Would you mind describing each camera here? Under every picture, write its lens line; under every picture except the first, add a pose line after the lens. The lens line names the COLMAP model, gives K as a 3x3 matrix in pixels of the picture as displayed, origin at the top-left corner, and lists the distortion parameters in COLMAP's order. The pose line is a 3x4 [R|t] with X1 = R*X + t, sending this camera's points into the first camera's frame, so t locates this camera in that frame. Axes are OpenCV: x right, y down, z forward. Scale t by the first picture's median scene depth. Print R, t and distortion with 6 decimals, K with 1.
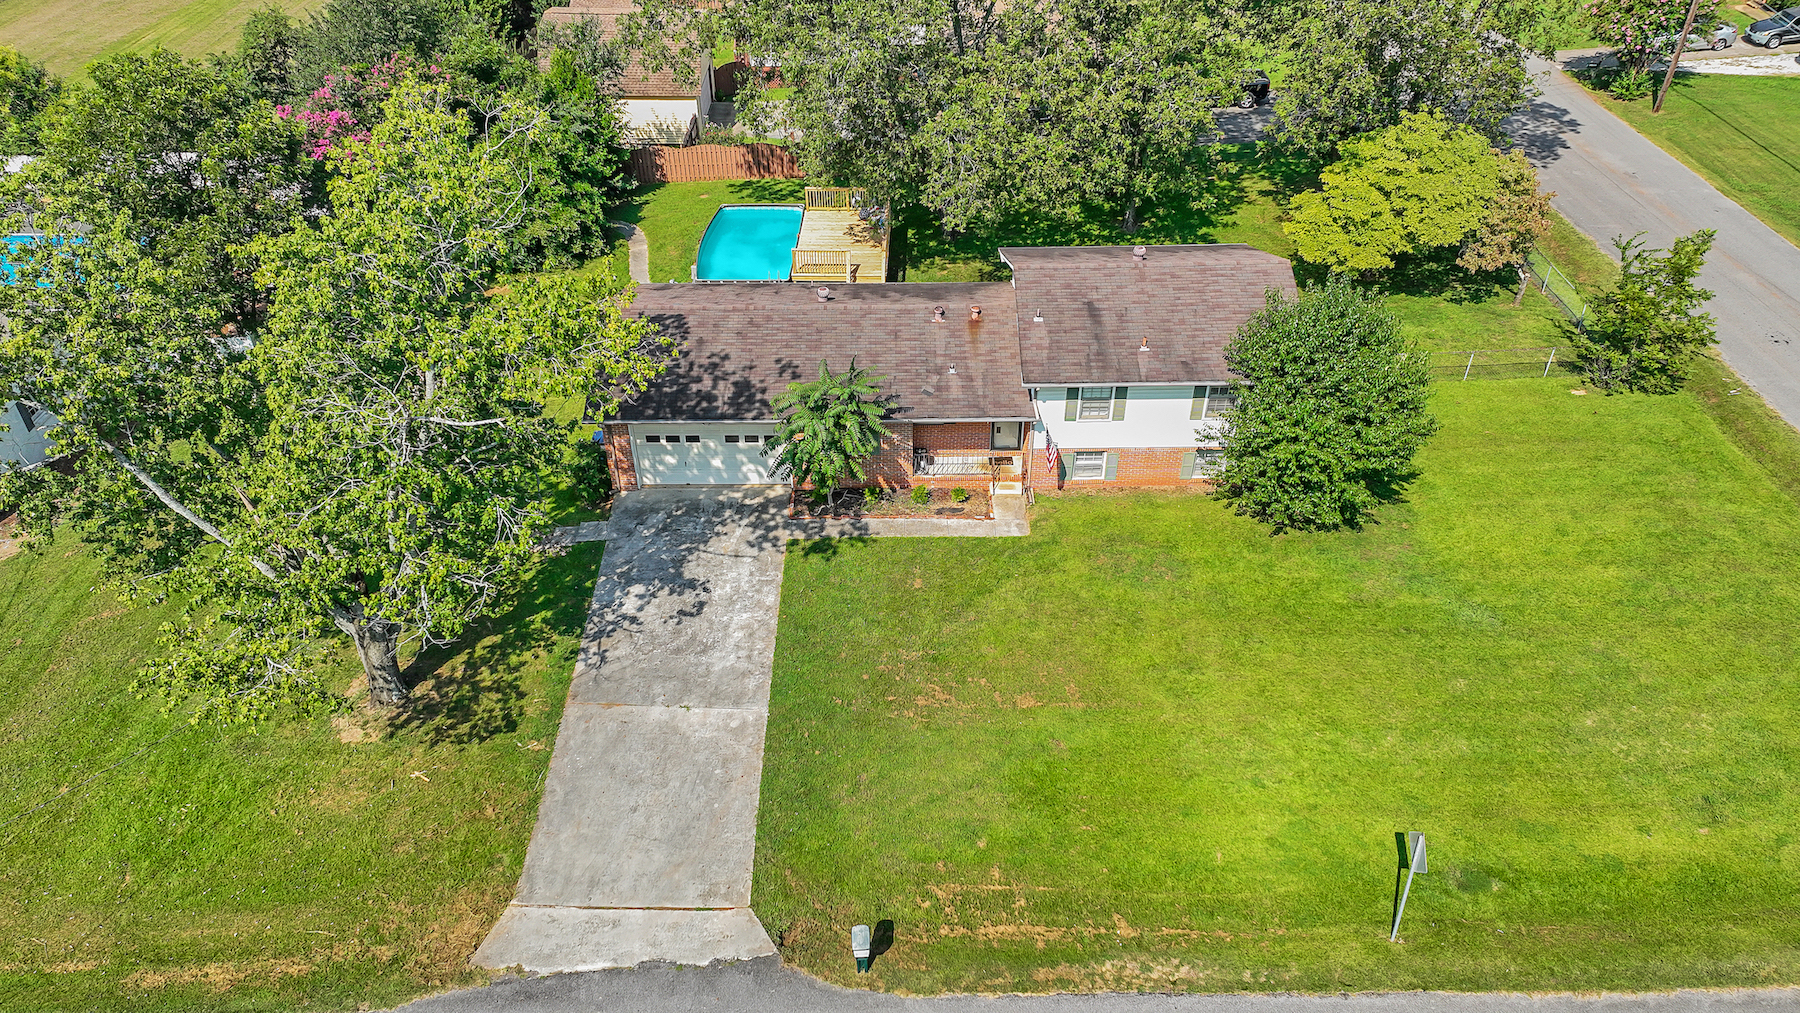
lens RADIAL K [[1271.1, 0, 899.7], [0, 1271.1, 512.8], [0, 0, 1]] dist [0.077372, -0.027099]
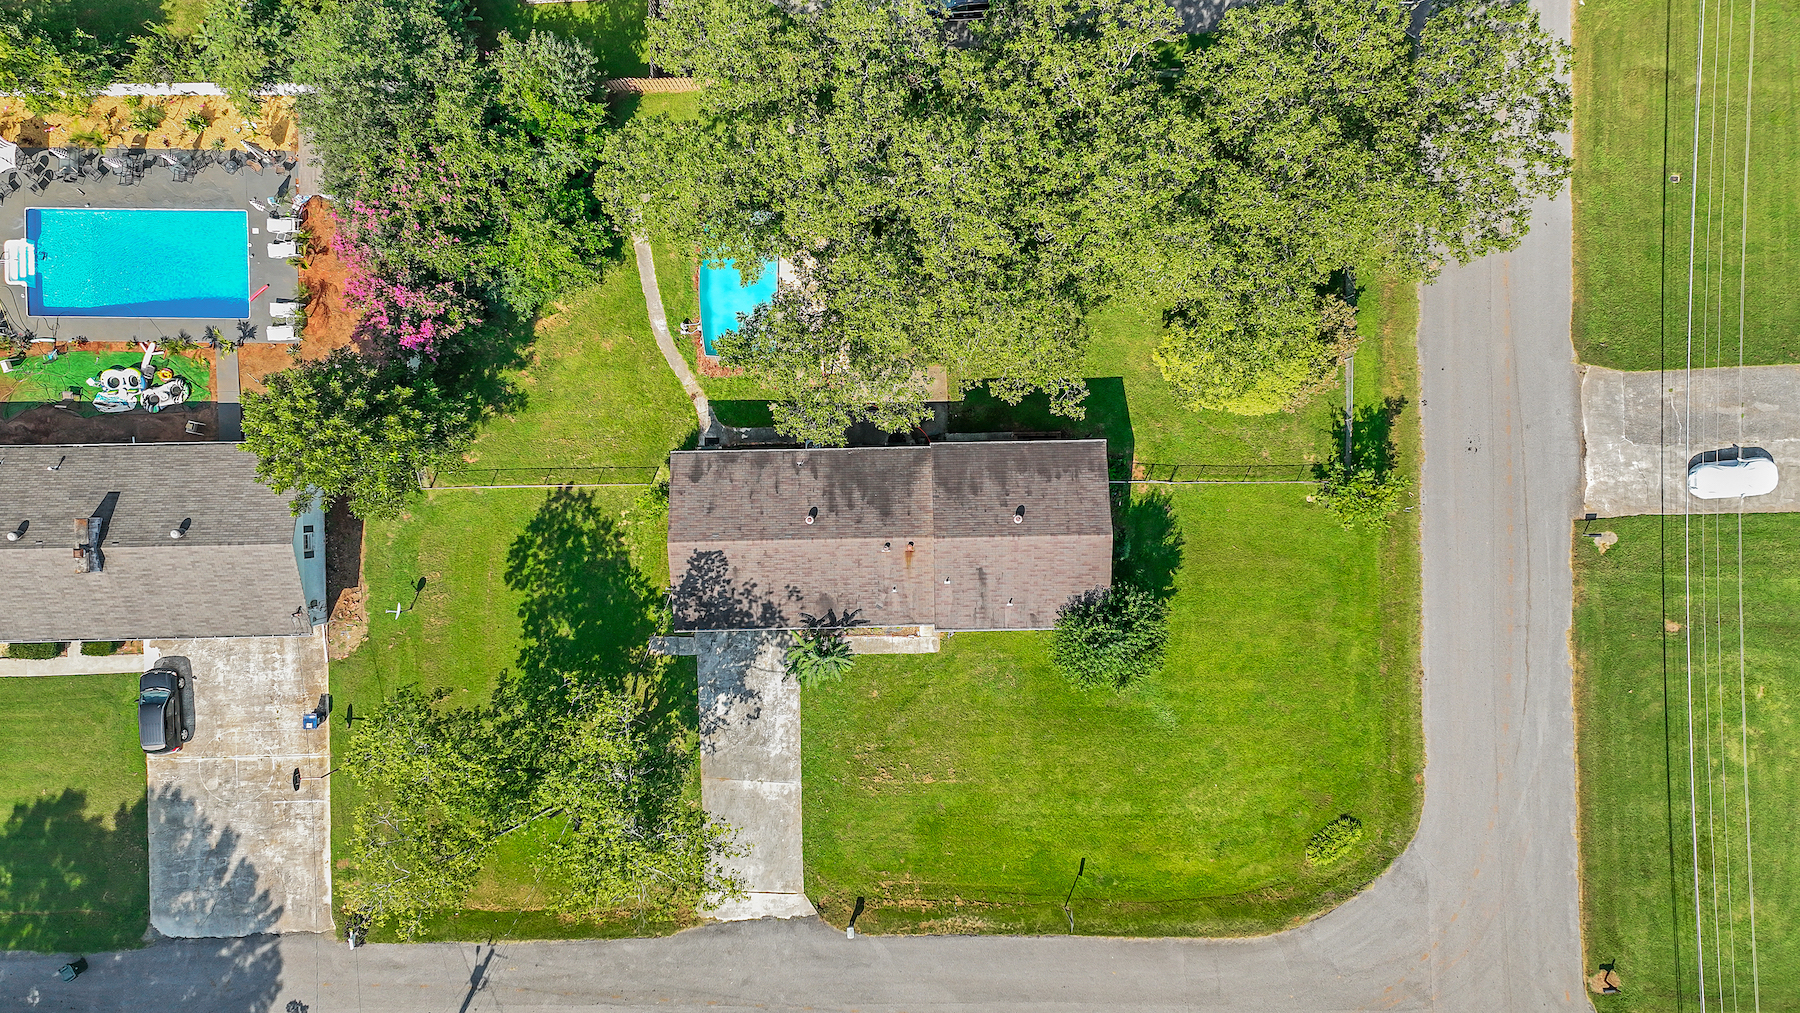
lens RADIAL K [[1271.1, 0, 898.8], [0, 1271.1, 512.6], [0, 0, 1]] dist [0.077372, -0.027099]
pose [[0.999966, -0.007868, 0.002582, 0.047687], [0.002436, 0.577470, 0.816408, -1.632928], [-0.007914, -0.816374, 0.577469, 0.157138]]
